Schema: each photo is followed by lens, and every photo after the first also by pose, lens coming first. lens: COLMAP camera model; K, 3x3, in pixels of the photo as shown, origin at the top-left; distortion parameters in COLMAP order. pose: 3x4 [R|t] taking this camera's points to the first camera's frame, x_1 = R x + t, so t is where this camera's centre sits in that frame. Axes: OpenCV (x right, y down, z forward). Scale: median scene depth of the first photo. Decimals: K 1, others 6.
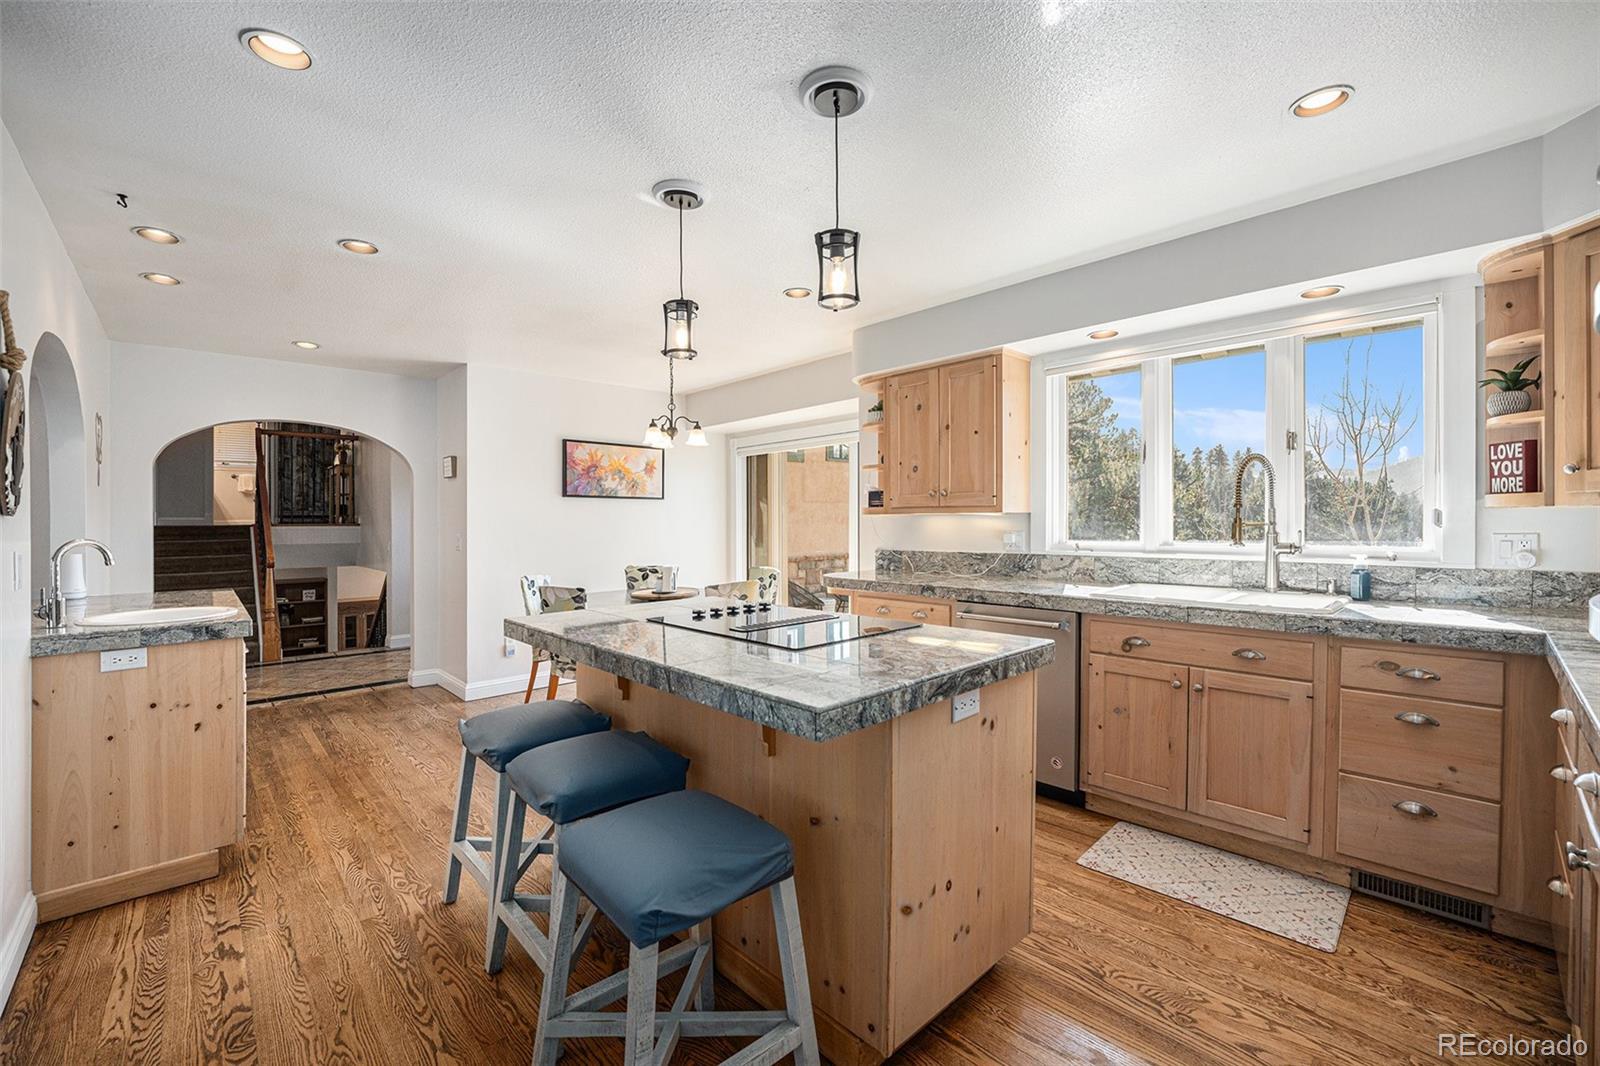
lens RADIAL K [[669.5, 0, 801.9], [0, 669.5, 519.6], [0, 0, 1]] dist [-0.023851, 0.000022]
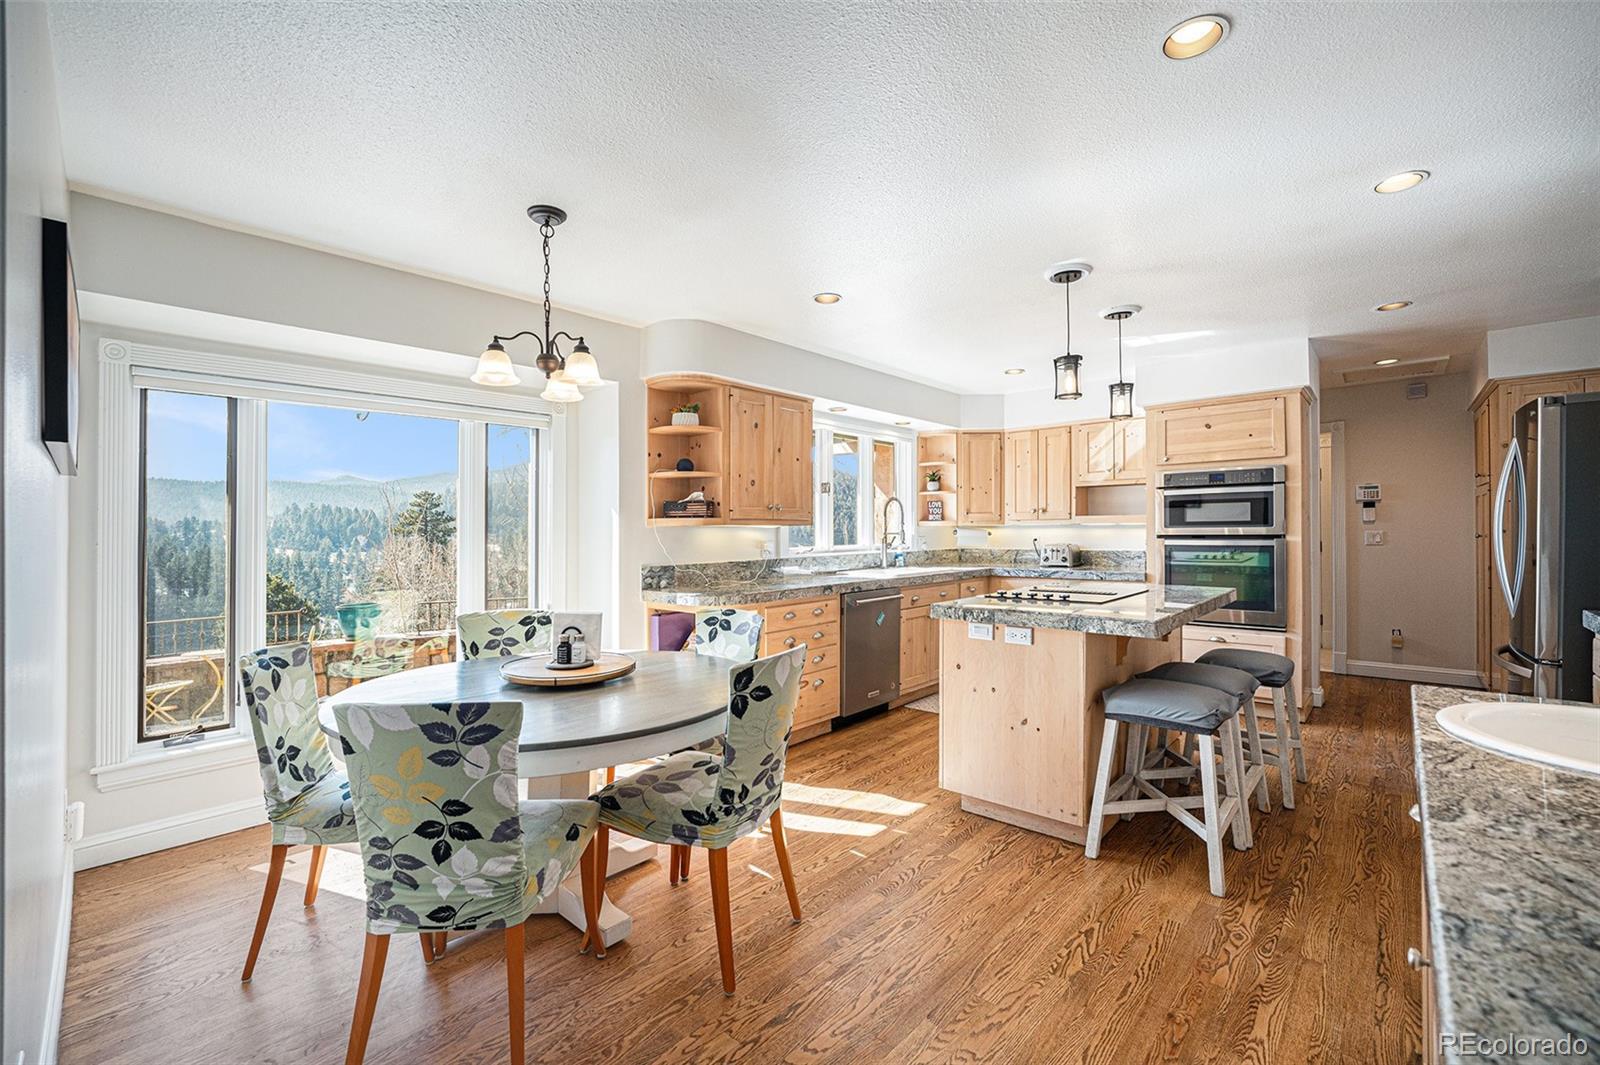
lens RADIAL K [[673.0, 0, 800.0], [0, 673.0, 532.5], [0, 0, 1]] dist [-0.011563, 0.000125]
pose [[-0.089279, 0.006235, 0.995987, -0.890575], [0.010667, 0.999929, -0.005304, 0.008792], [-0.995950, 0.010150, -0.089339, 1.021608]]
